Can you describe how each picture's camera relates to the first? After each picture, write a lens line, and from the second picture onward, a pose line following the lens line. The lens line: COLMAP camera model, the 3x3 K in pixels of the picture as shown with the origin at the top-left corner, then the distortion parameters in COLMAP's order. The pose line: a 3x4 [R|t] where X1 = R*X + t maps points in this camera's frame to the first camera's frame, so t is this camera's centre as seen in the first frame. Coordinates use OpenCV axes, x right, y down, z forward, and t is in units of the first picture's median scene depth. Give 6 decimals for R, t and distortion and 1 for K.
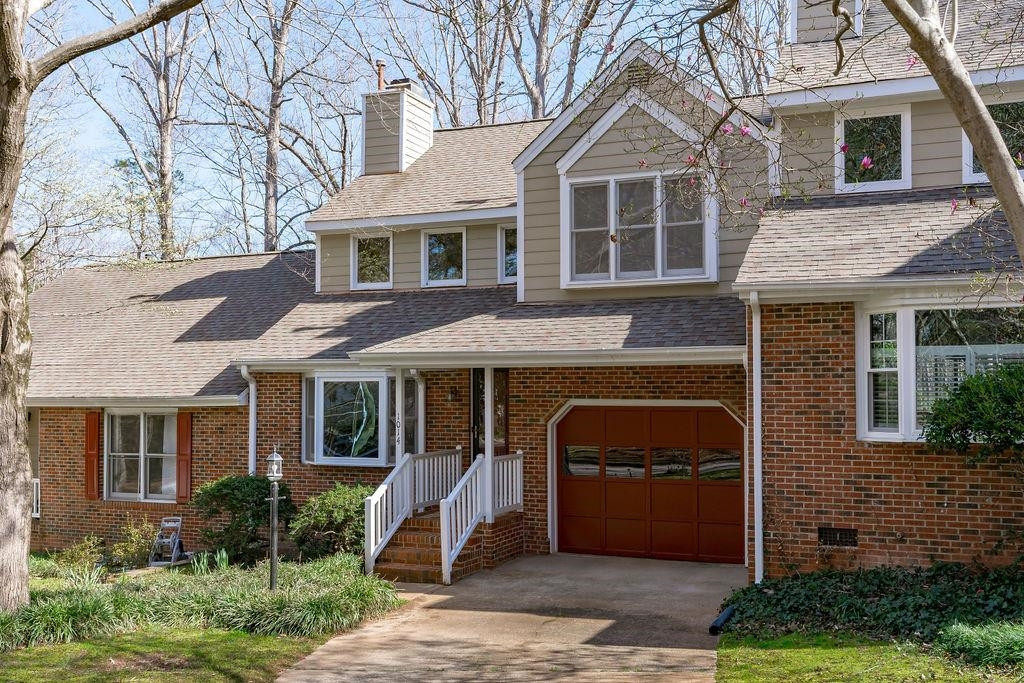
lens RADIAL K [[1020.2, 0, 524.5], [0, 1020.2, 366.0], [0, 0, 1]] dist [0.000355, 0.006902]
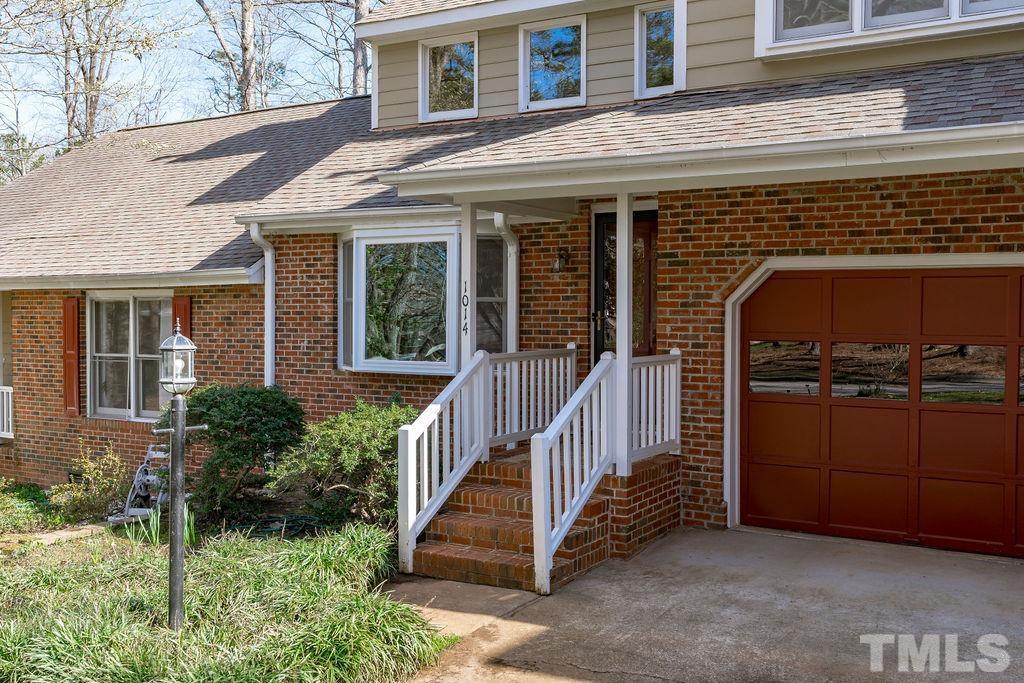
lens RADIAL K [[1022.1, 0, 512.0], [0, 1022.1, 341.5], [0, 0, 1]] dist [0.002535, 0.005039]
pose [[0.991407, 0.009801, -0.130444, -0.021356], [-0.002626, 0.998480, 0.055061, 0.047940], [0.130786, -0.054245, 0.989926, 0.424119]]
